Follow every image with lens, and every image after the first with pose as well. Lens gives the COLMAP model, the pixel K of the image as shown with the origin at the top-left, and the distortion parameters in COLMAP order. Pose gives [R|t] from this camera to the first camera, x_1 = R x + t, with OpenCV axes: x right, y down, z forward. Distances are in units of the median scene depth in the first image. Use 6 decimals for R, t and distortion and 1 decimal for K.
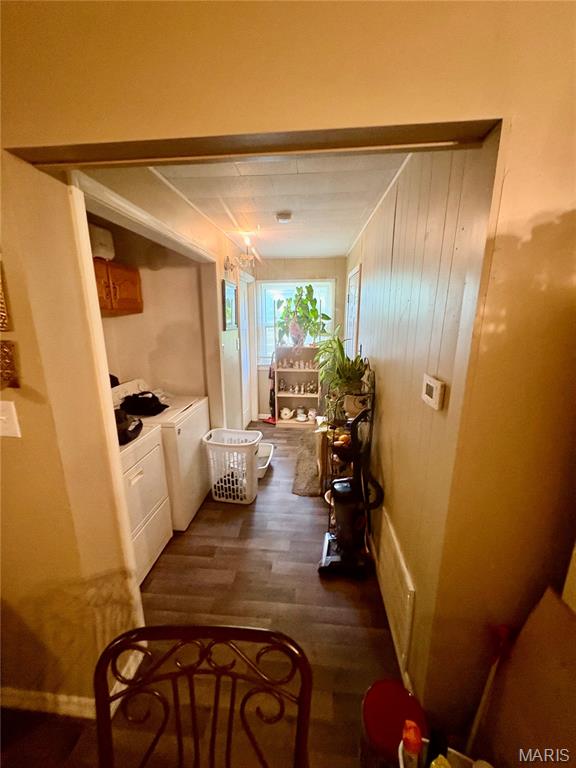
lens RADIAL K [[305.9, 0, 288.0], [0, 305.9, 384.0], [0, 0, 1]] dist [0.000513, 0.000039]
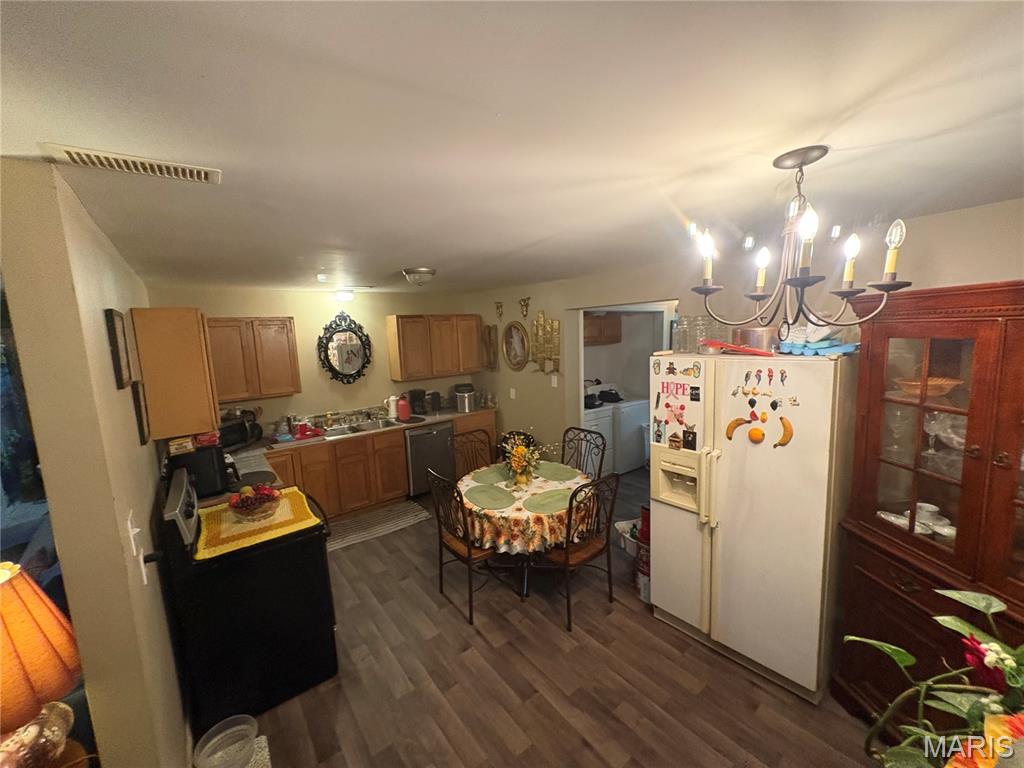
lens RADIAL K [[407.9, 0, 512.0], [0, 407.9, 384.0], [0, 0, 1]] dist [0.000513, 0.000039]
pose [[0.680129, 0.085067, -0.728141, 0.909069], [-0.140567, 0.989948, -0.015646, 0.124784], [0.719490, 0.112994, 0.685249, -1.079269]]
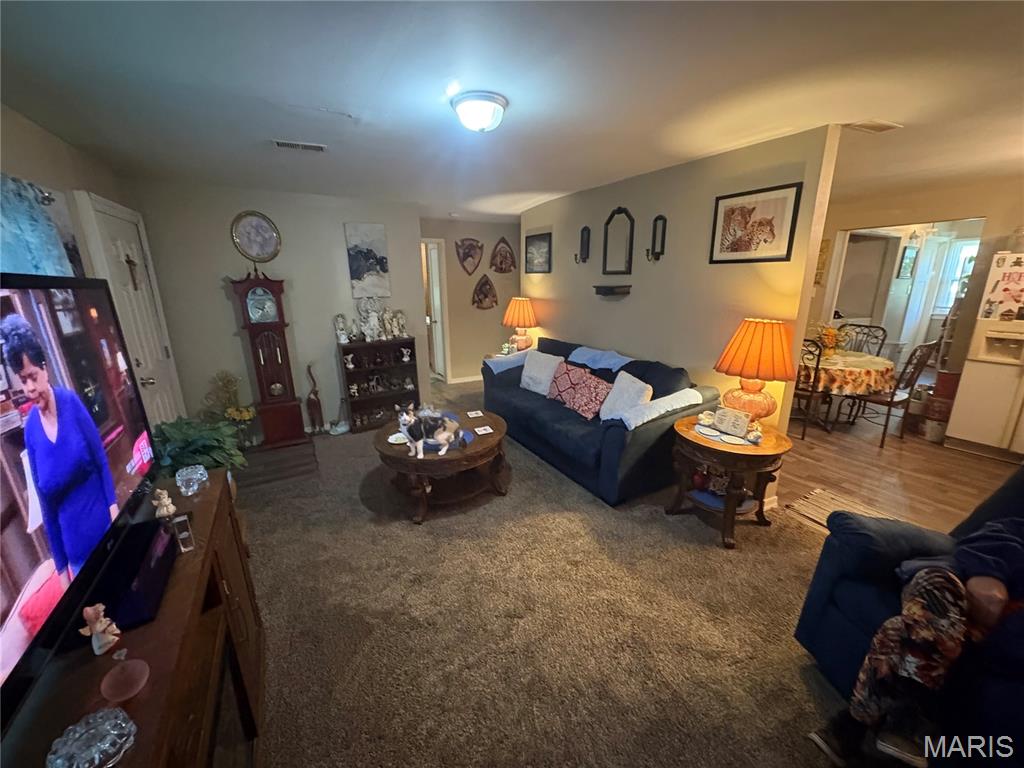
lens RADIAL K [[407.9, 0, 512.0], [0, 407.9, 384.0], [0, 0, 1]] dist [0.000513, 0.000039]
pose [[0.550815, 0.221575, -0.804679, 0.690788], [-0.188881, 0.972197, 0.138411, 0.594363], [0.812974, 0.075749, 0.577352, -2.409705]]
